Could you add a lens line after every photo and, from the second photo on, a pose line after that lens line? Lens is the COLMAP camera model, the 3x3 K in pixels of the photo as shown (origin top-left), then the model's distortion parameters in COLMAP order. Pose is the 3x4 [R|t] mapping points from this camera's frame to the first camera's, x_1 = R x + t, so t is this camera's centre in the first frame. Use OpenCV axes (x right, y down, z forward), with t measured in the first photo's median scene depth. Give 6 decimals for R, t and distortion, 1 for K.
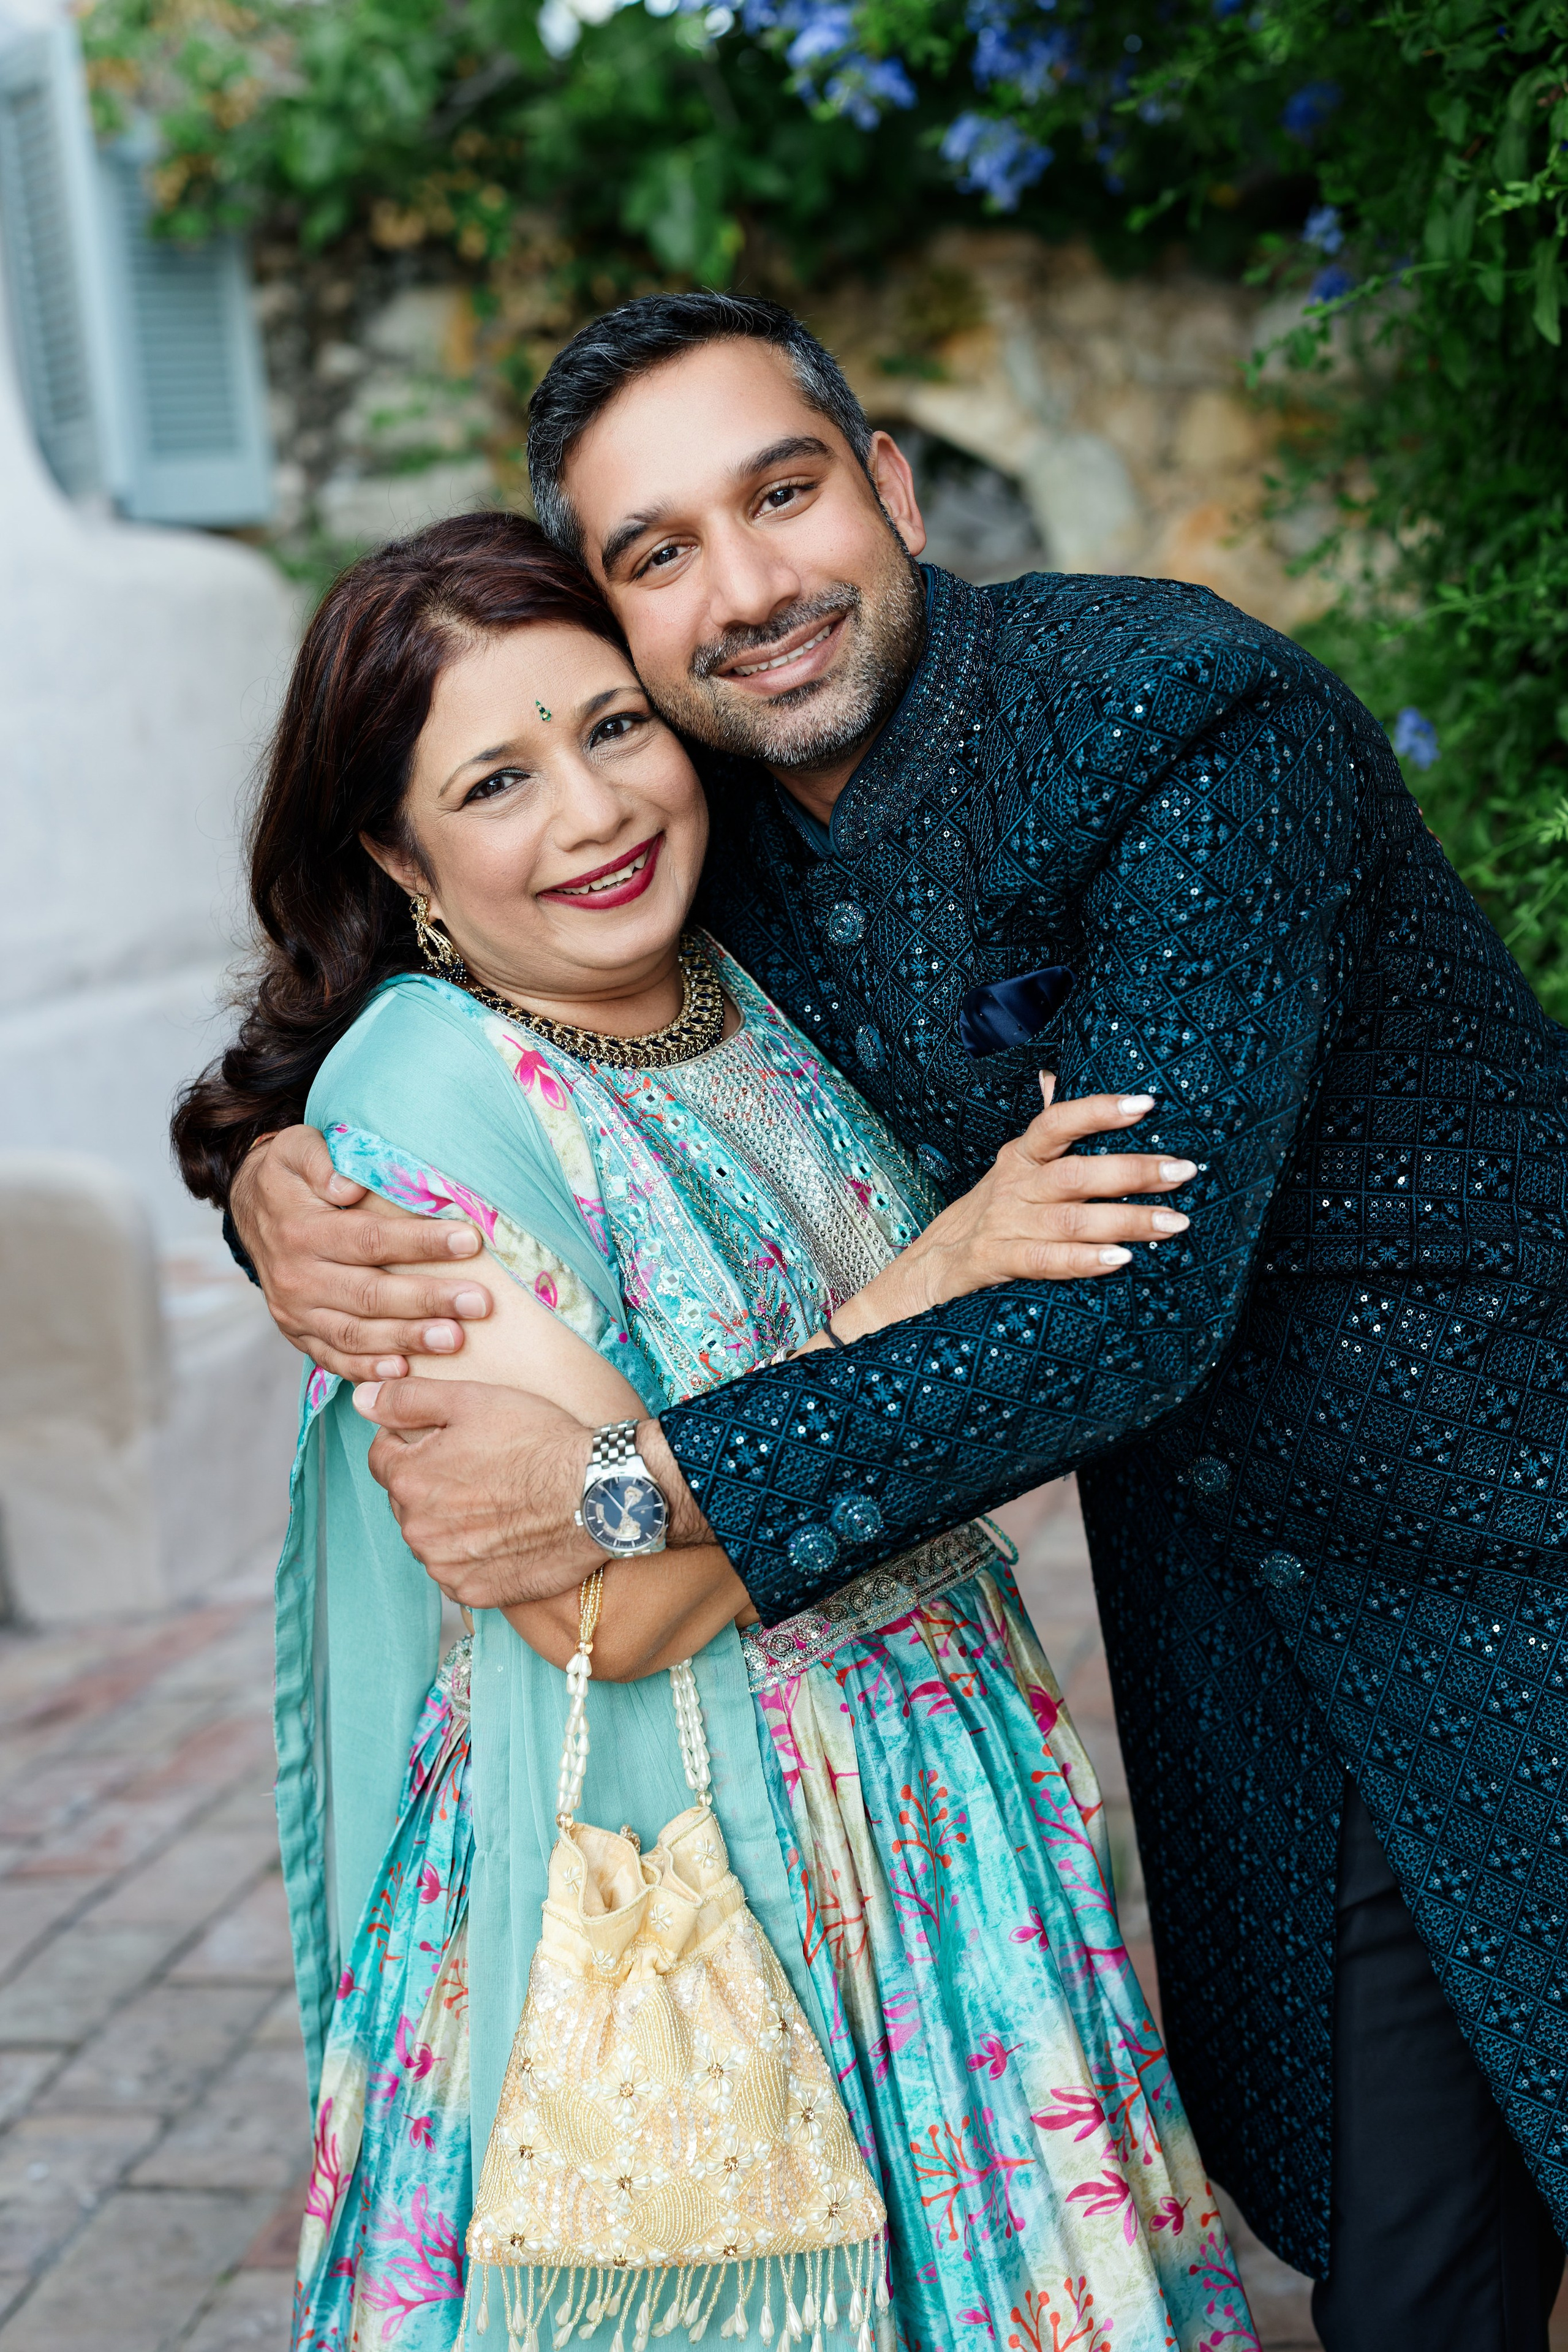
lens RADIAL K [[3414.2, 0, 766.3], [0, 3414.2, 1168.1], [0, 0, 1]] dist [-0.027361, 0.000000]
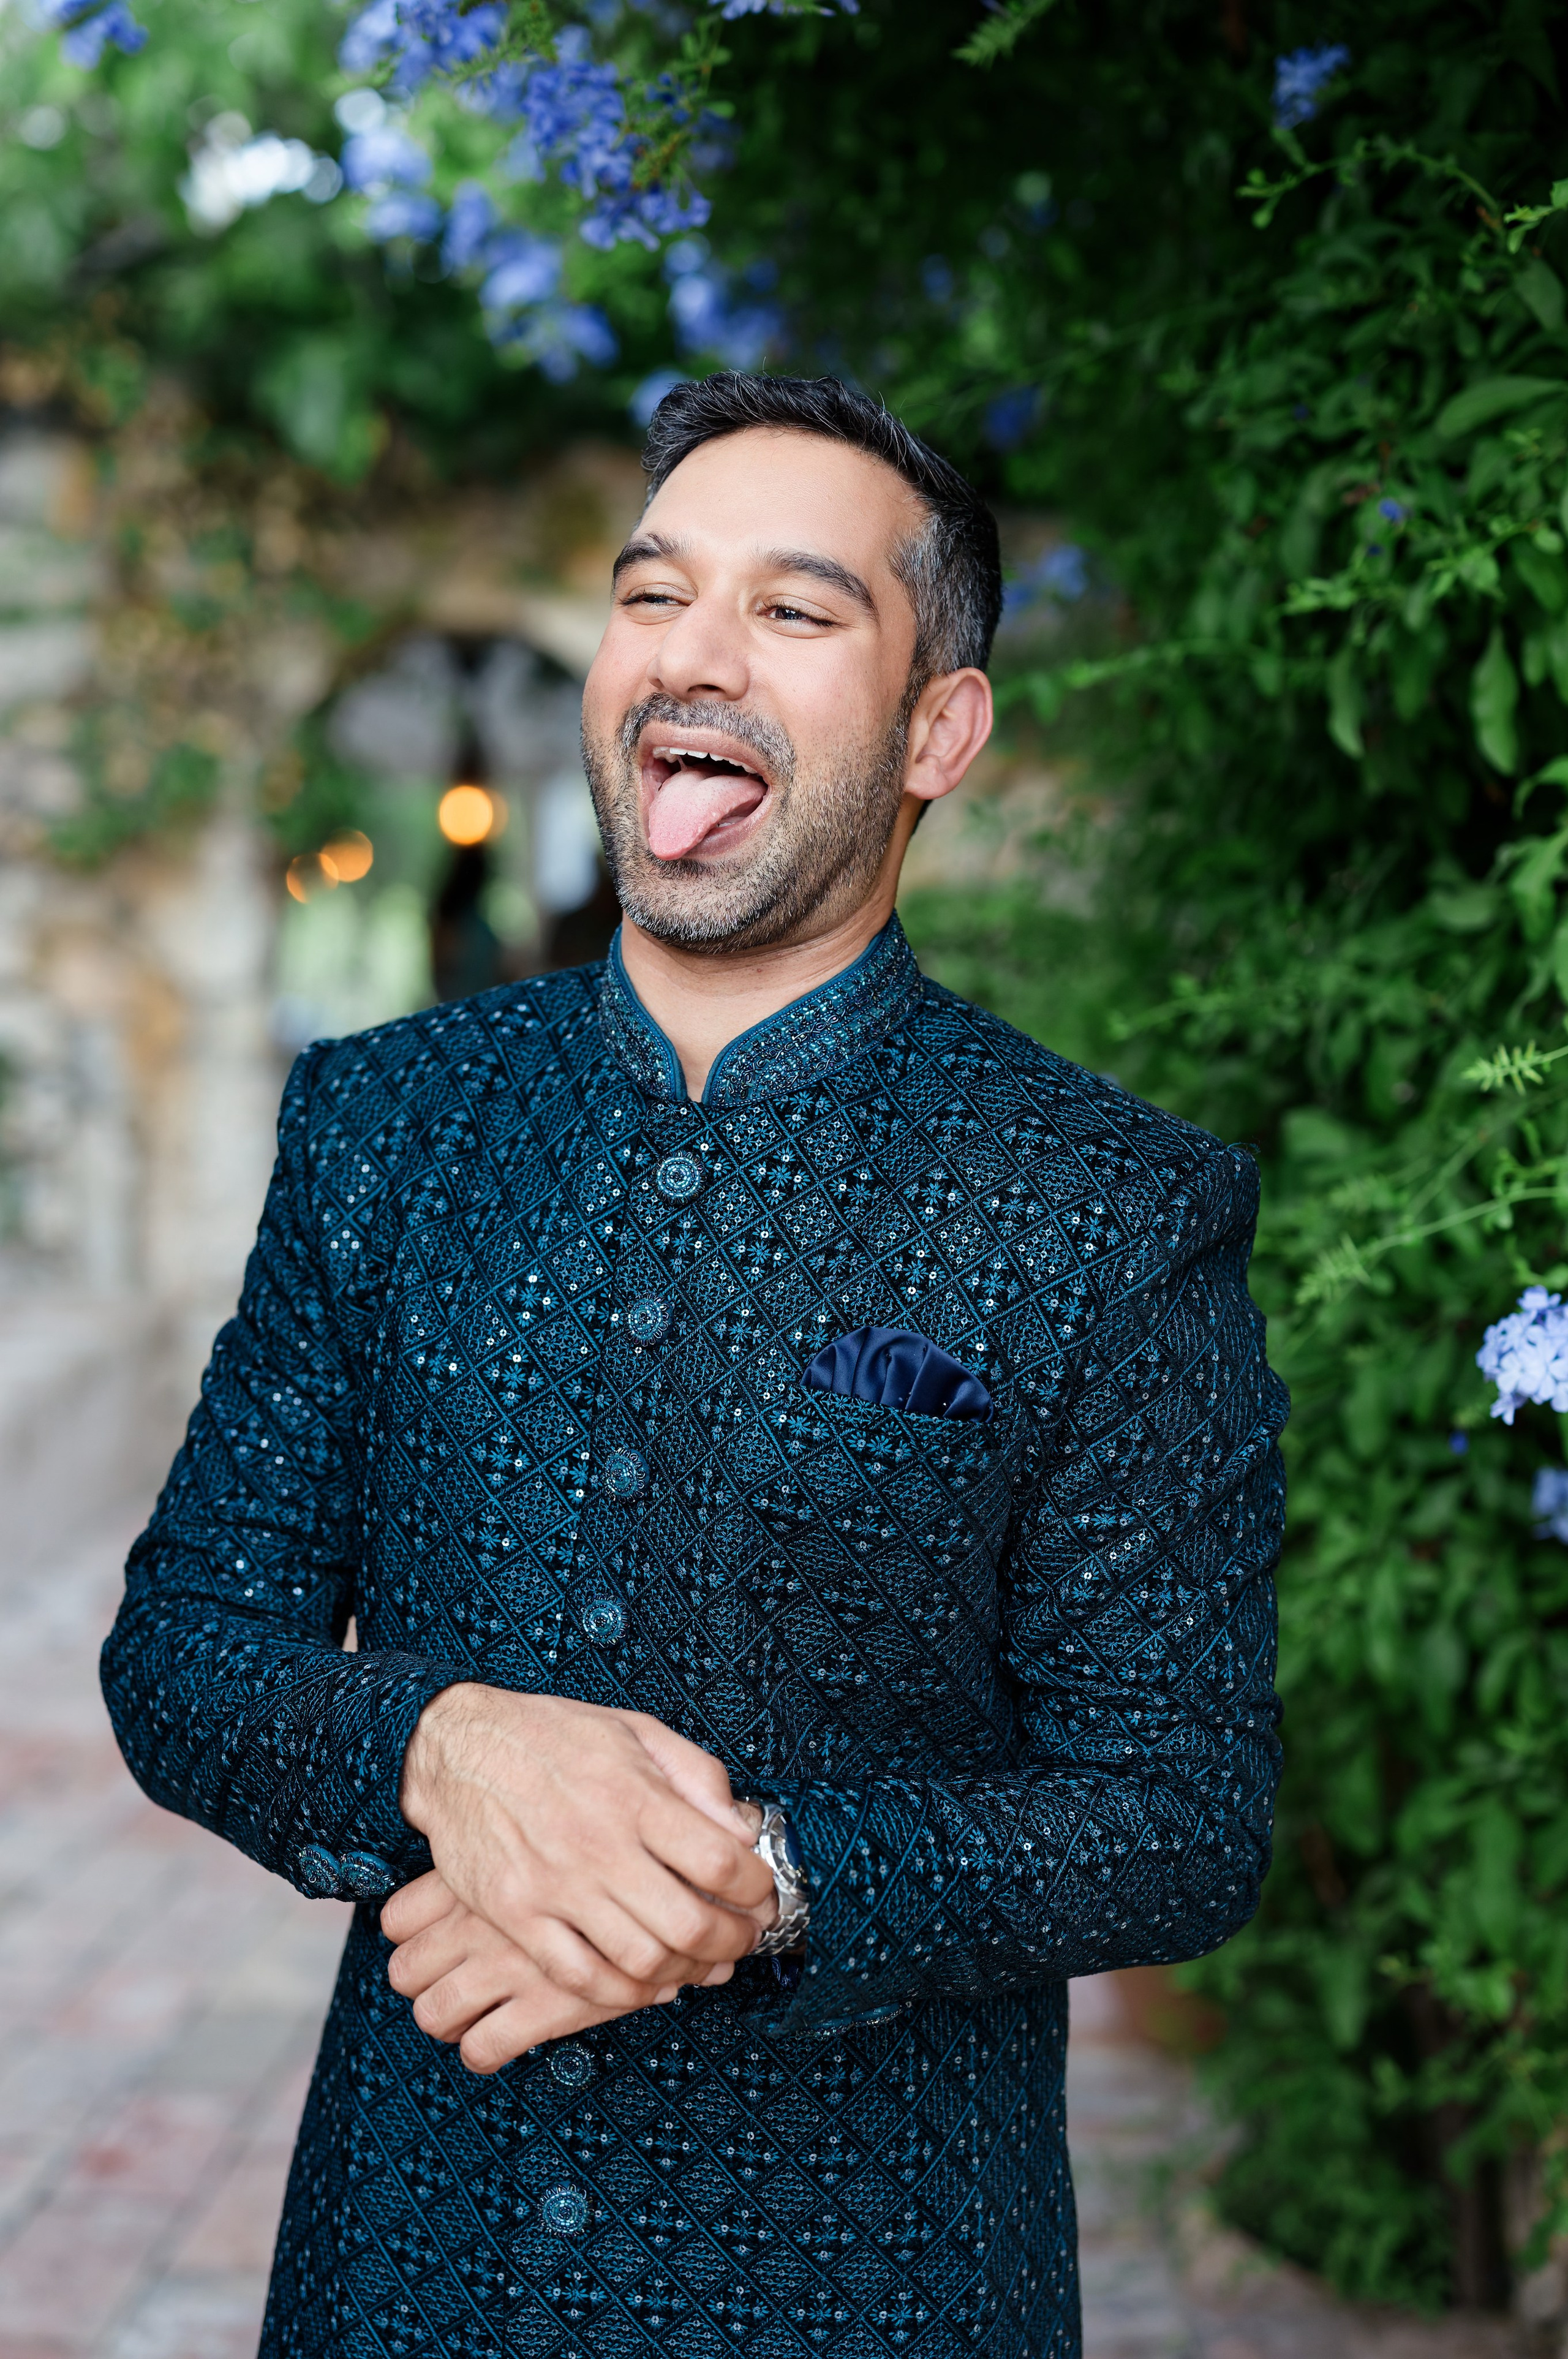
lens RADIAL K [[3424.2, 0, 794.5], [0, 3424.2, 1187.4], [0, 0, 1]] dist [-0.027361, 0.000000]
pose [[0.985769, 0.092182, 0.140576, -0.007673], [-0.085097, 0.994819, -0.055619, -0.014473], [-0.144975, 0.042865, 0.988506, 0.025947]]
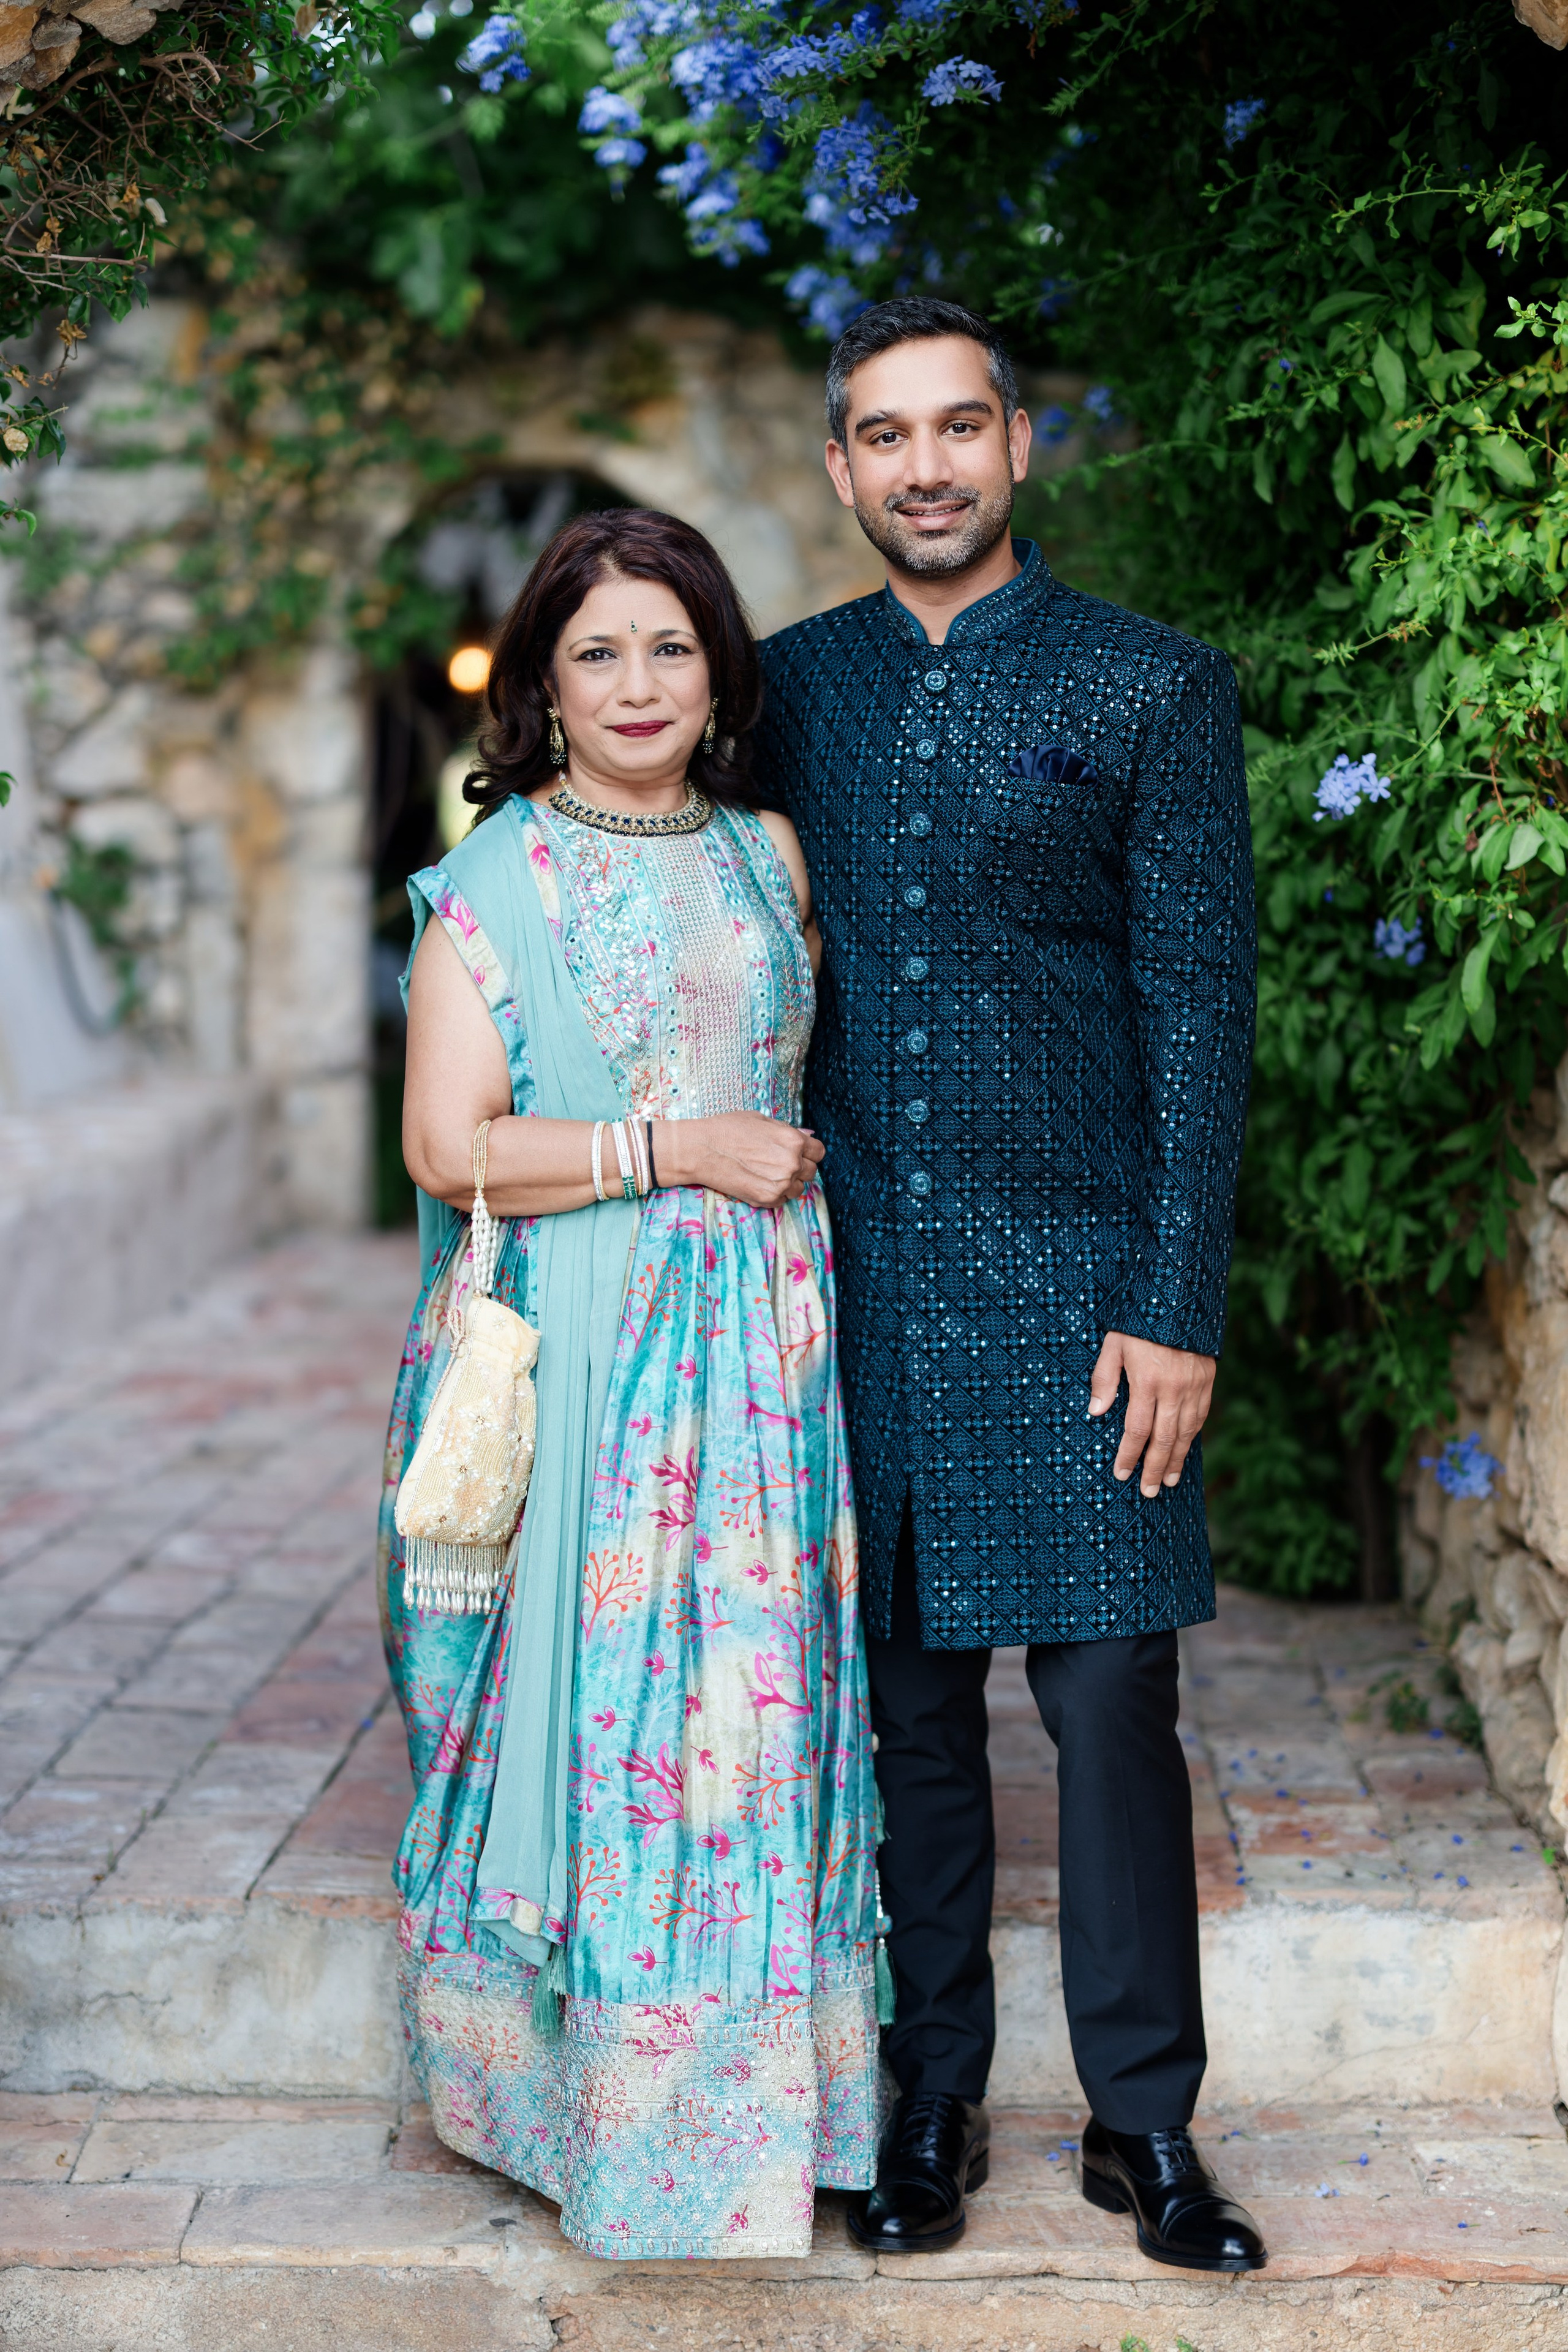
lens RADIAL K [[3622.2, 0, 794.1], [0, 3622.2, 1149.6], [0, 0, 1]] dist [-0.034201, 0.000000]
pose [[0.985367, 0.089747, 0.144904, -0.050497], [-0.085293, 0.995681, -0.036670, 0.036181], [-0.147569, 0.023774, 0.988766, -0.162728]]
